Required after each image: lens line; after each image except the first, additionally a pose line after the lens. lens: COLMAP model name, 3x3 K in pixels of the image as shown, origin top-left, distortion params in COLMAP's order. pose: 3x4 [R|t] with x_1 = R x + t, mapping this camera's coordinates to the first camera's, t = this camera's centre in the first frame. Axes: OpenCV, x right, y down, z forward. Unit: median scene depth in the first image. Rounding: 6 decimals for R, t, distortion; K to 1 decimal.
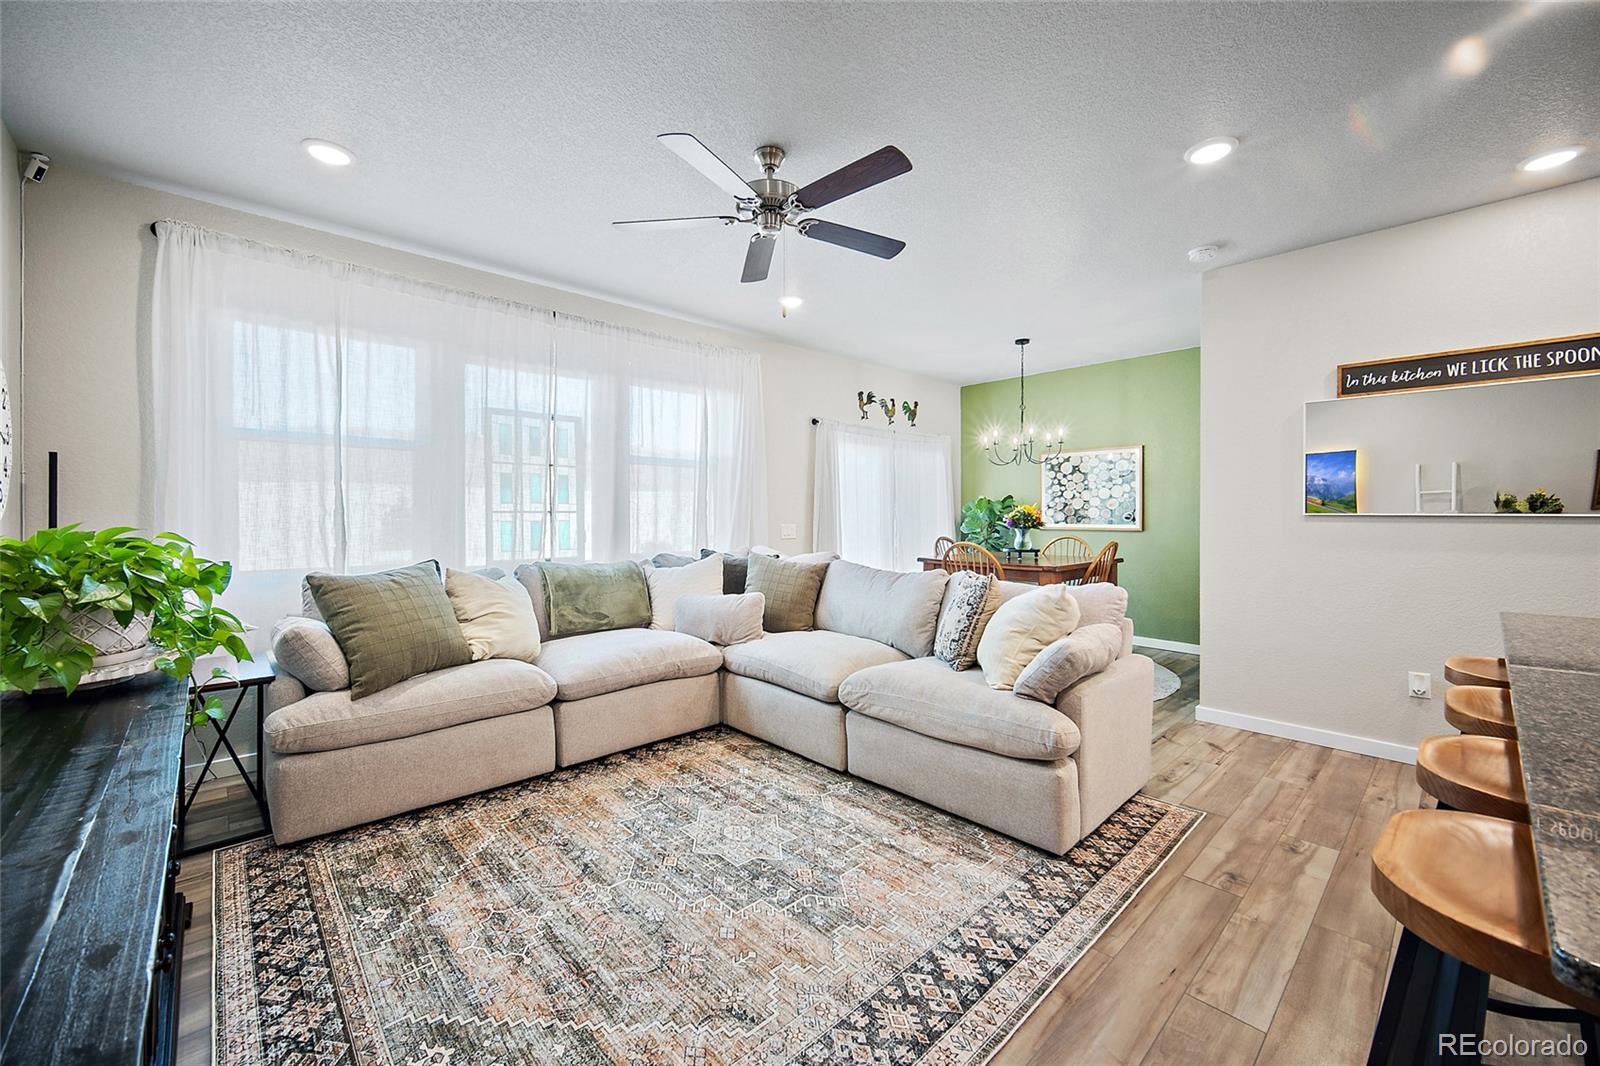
lens RADIAL K [[631.4, 0, 801.5], [0, 631.4, 514.7], [0, 0, 1]] dist [-0.001561, 0.000954]
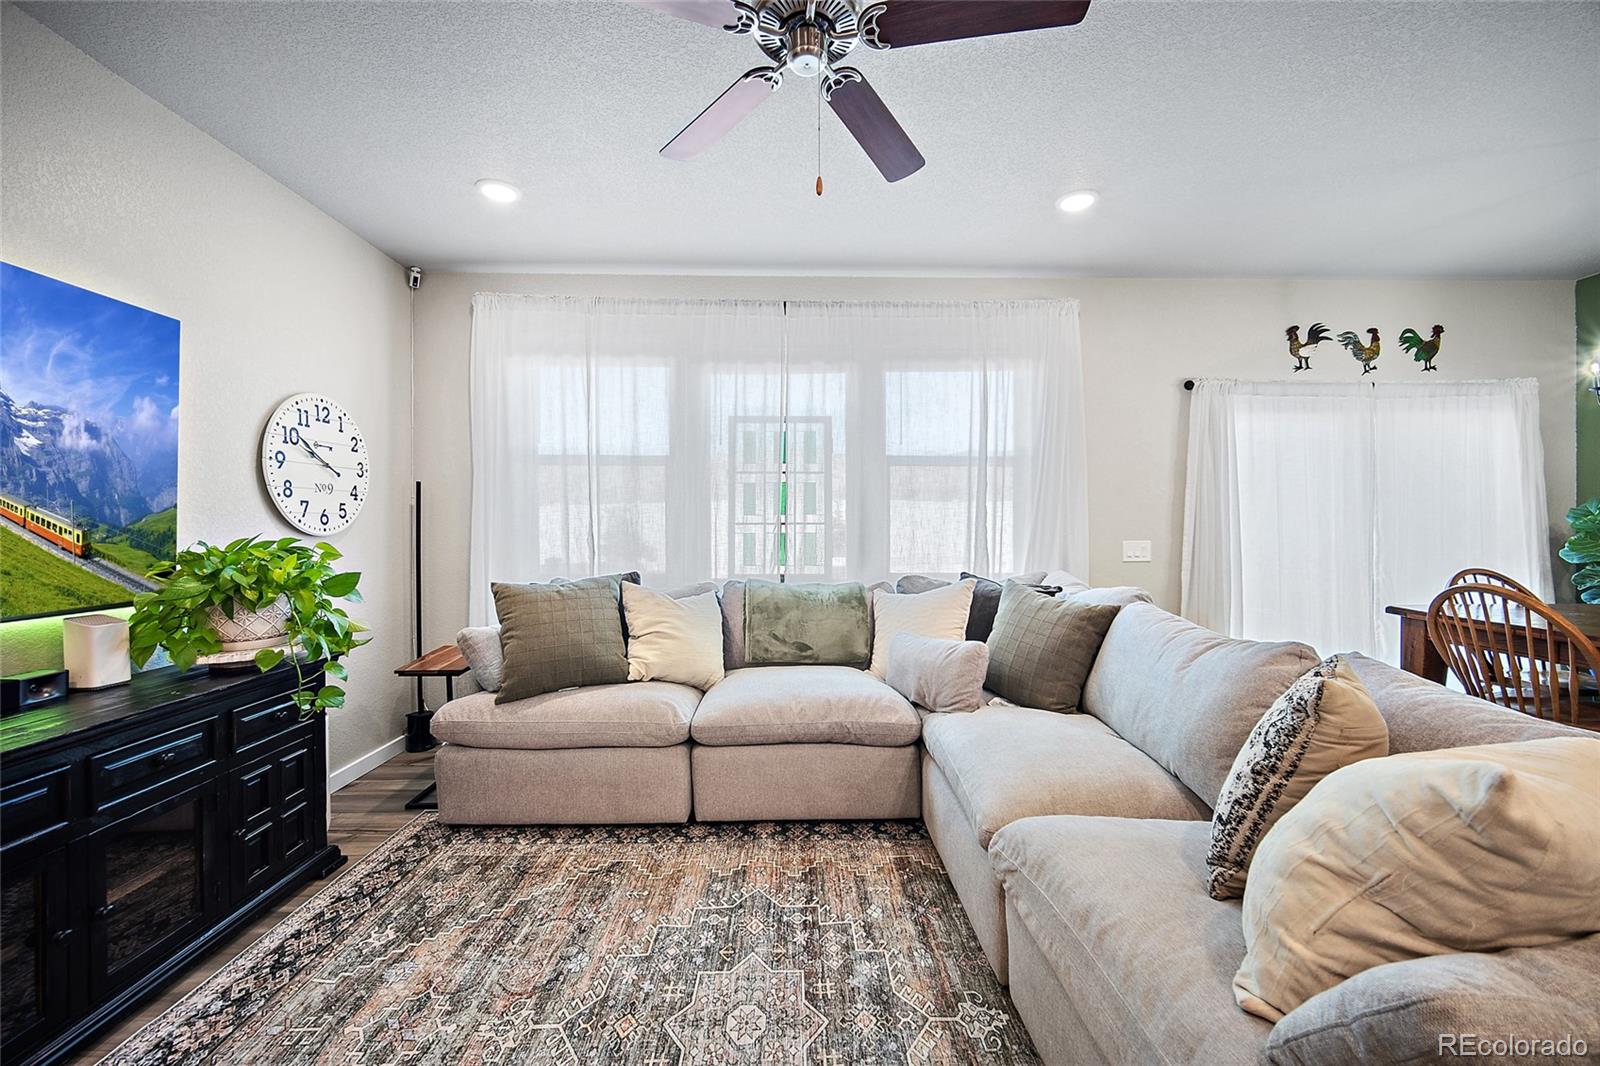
lens RADIAL K [[628.5, 0, 804.2], [0, 628.5, 527.1], [0, 0, 1]] dist [-0.001886, 0.000545]
pose [[0.744406, 0.001583, -0.667726, 0.289341], [-0.000052, 0.999997, 0.002313, -0.002162], [0.667728, -0.001688, 0.744404, 0.444901]]
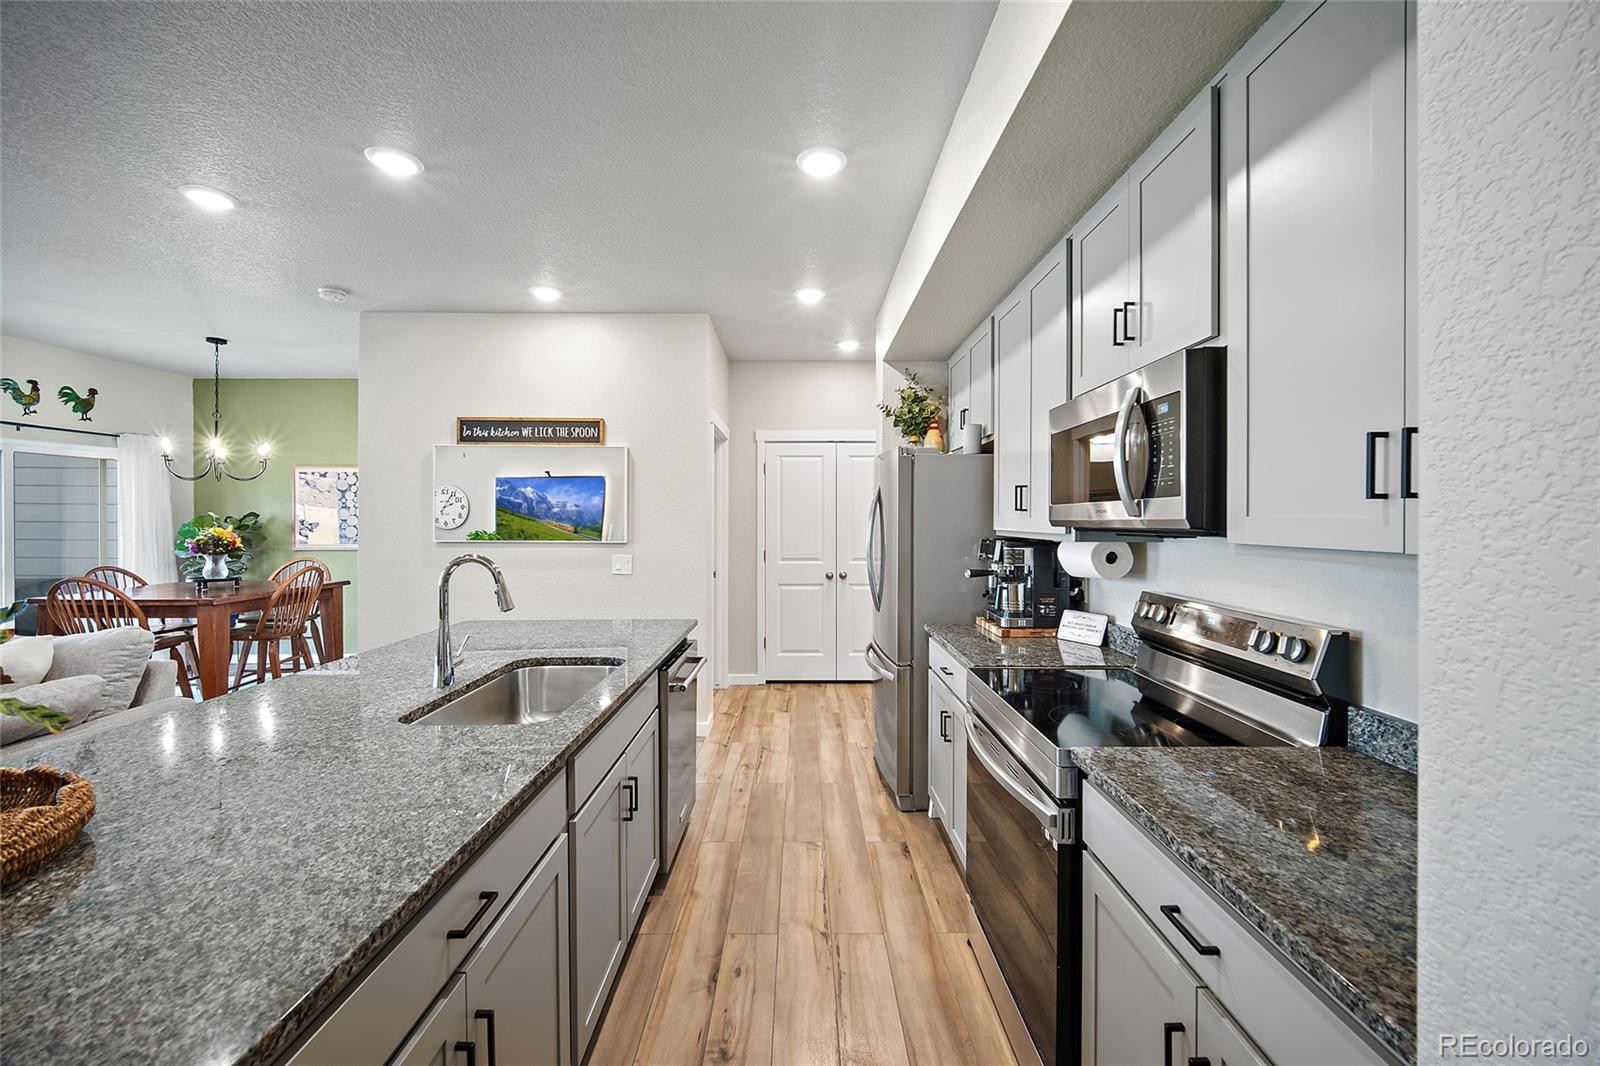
lens RADIAL K [[631.4, 0, 801.5], [0, 631.4, 514.7], [0, 0, 1]] dist [-0.001561, 0.000954]
pose [[0.681422, 0.004718, 0.731875, 0.446037], [0.000456, 0.999976, -0.006871, -0.044850], [-0.731890, 0.005016, 0.681404, -0.318555]]
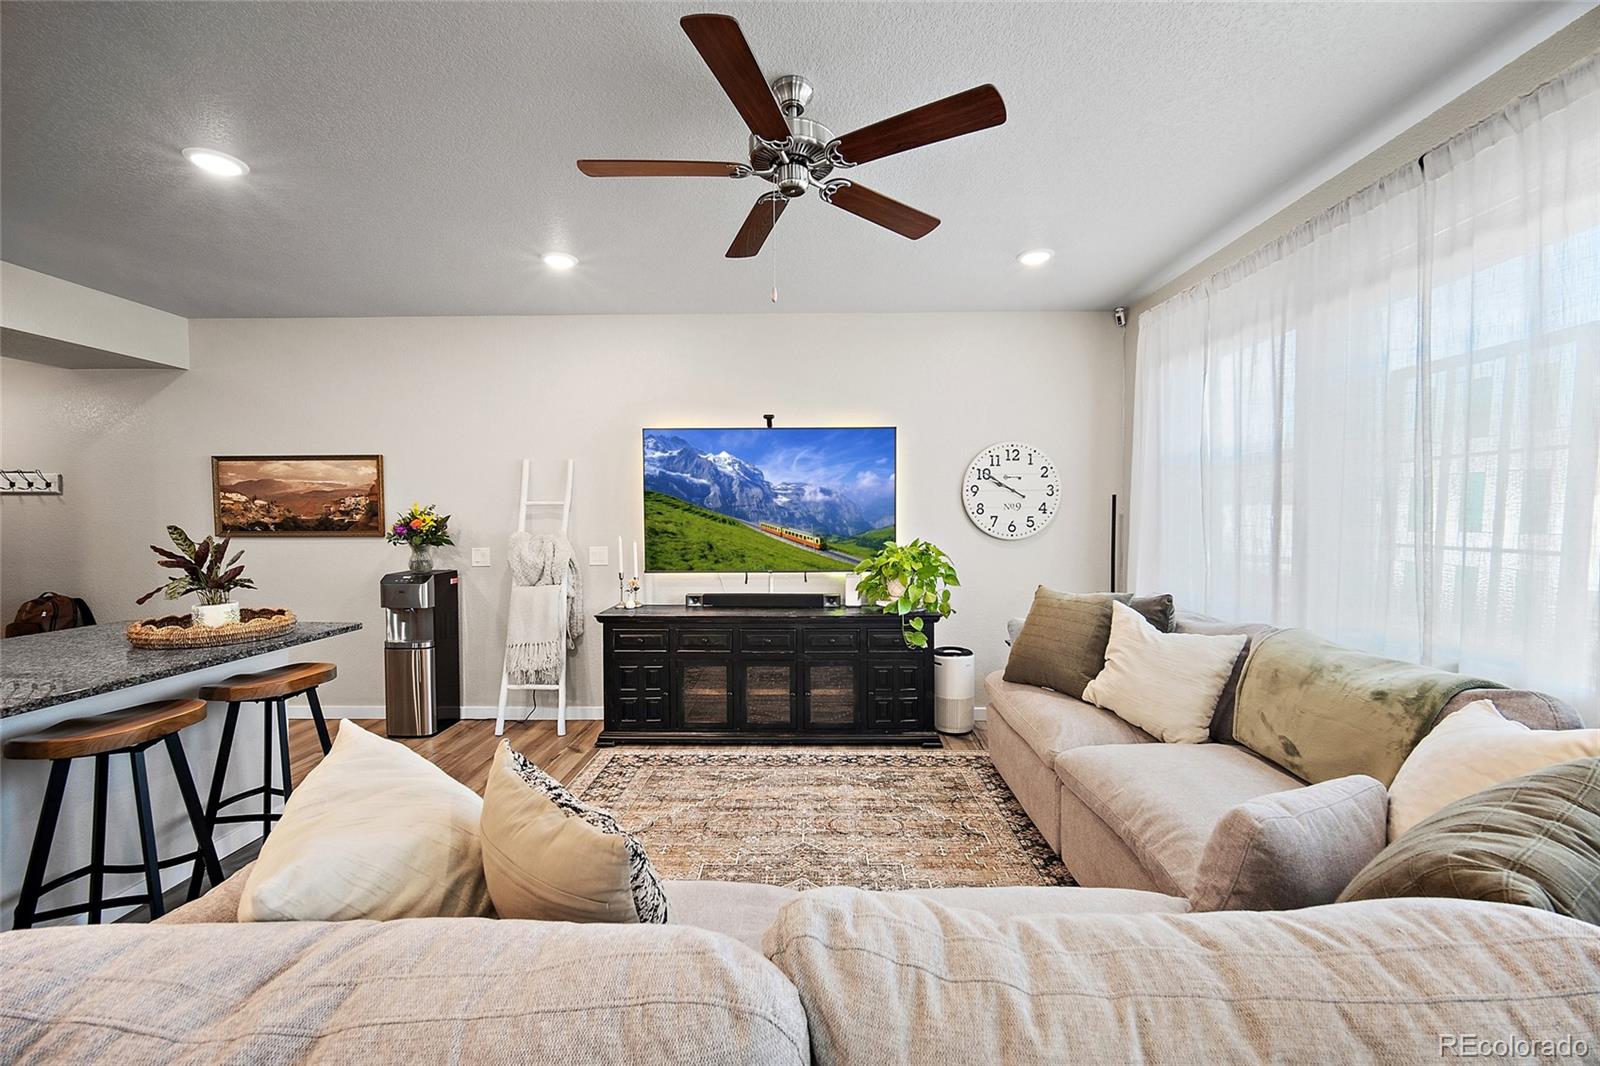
lens RADIAL K [[628.4, 0, 803.2], [0, 628.4, 539.3], [0, 0, 1]] dist [-0.001594, 0.000165]
pose [[-0.699047, 0.035003, -0.714219, 0.401855], [0.006327, 0.999065, 0.042770, -0.047552], [0.715048, 0.025379, -0.698615, 1.267416]]
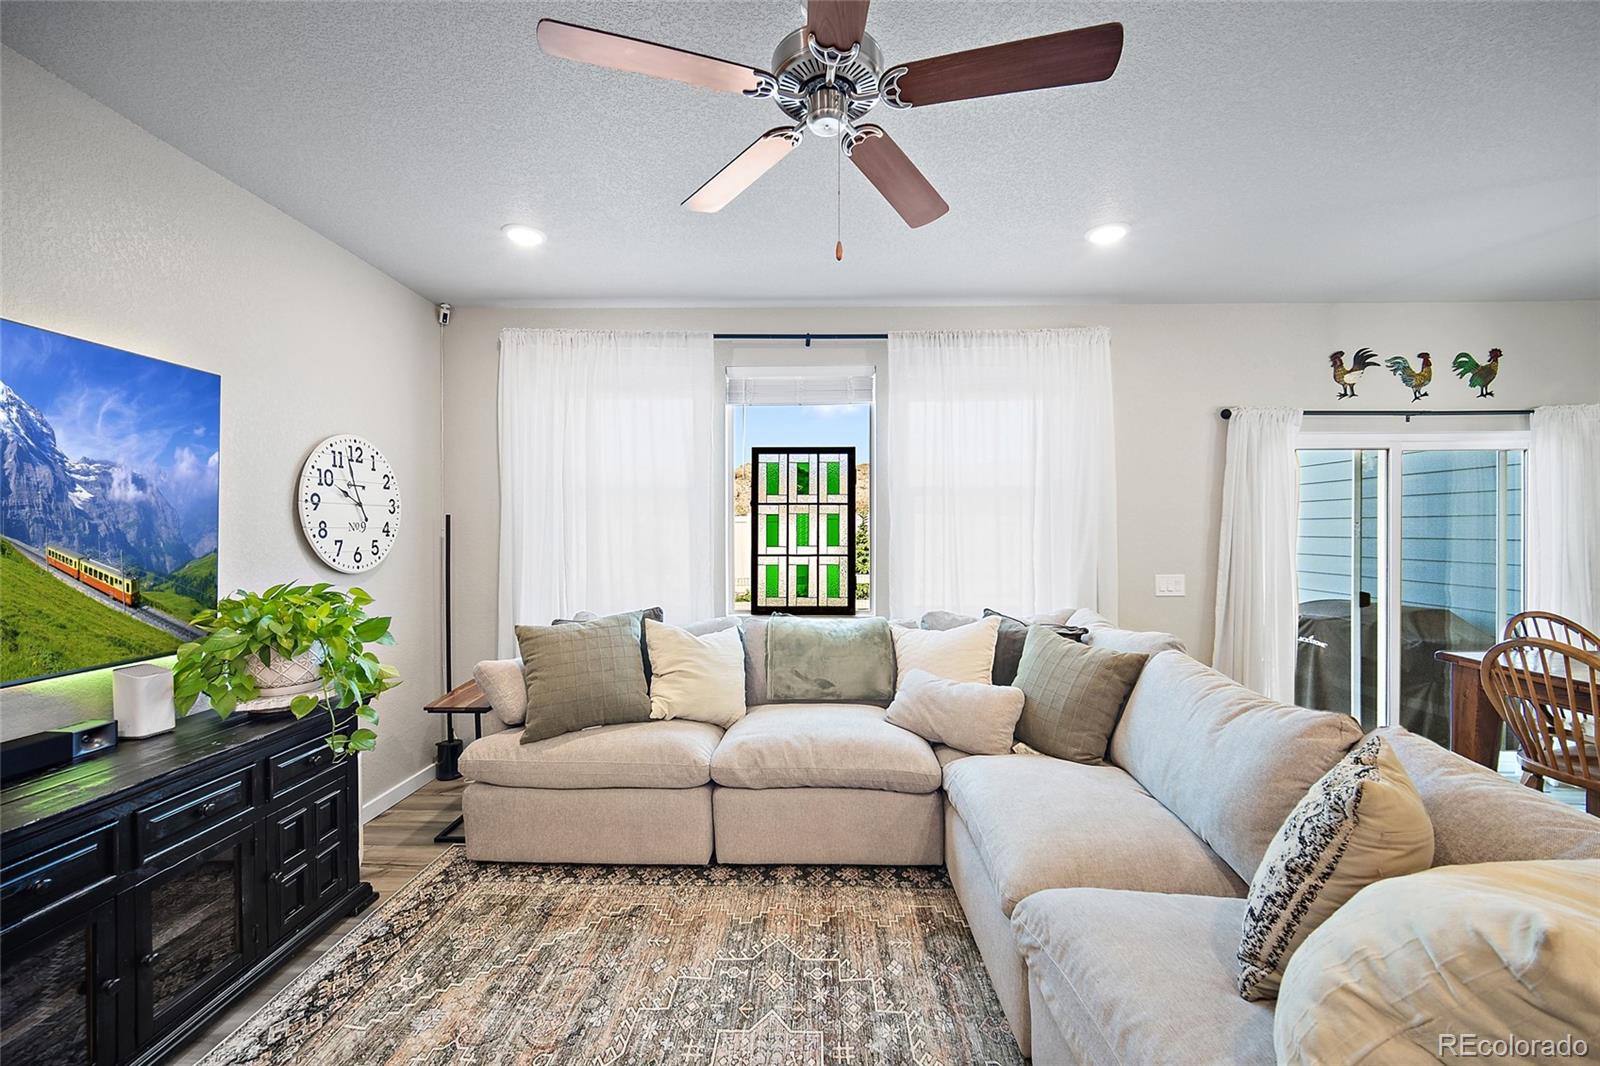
lens RADIAL K [[631.9, 0, 803.5], [0, 631.9, 537.3], [0, 0, 1]] dist [-0.002231, 0.000530]
pose [[0.715819, 0.005422, -0.698265, 0.291958], [-0.001713, 0.999980, 0.006008, -0.047950], [0.698284, -0.003105, 0.715814, 0.449470]]
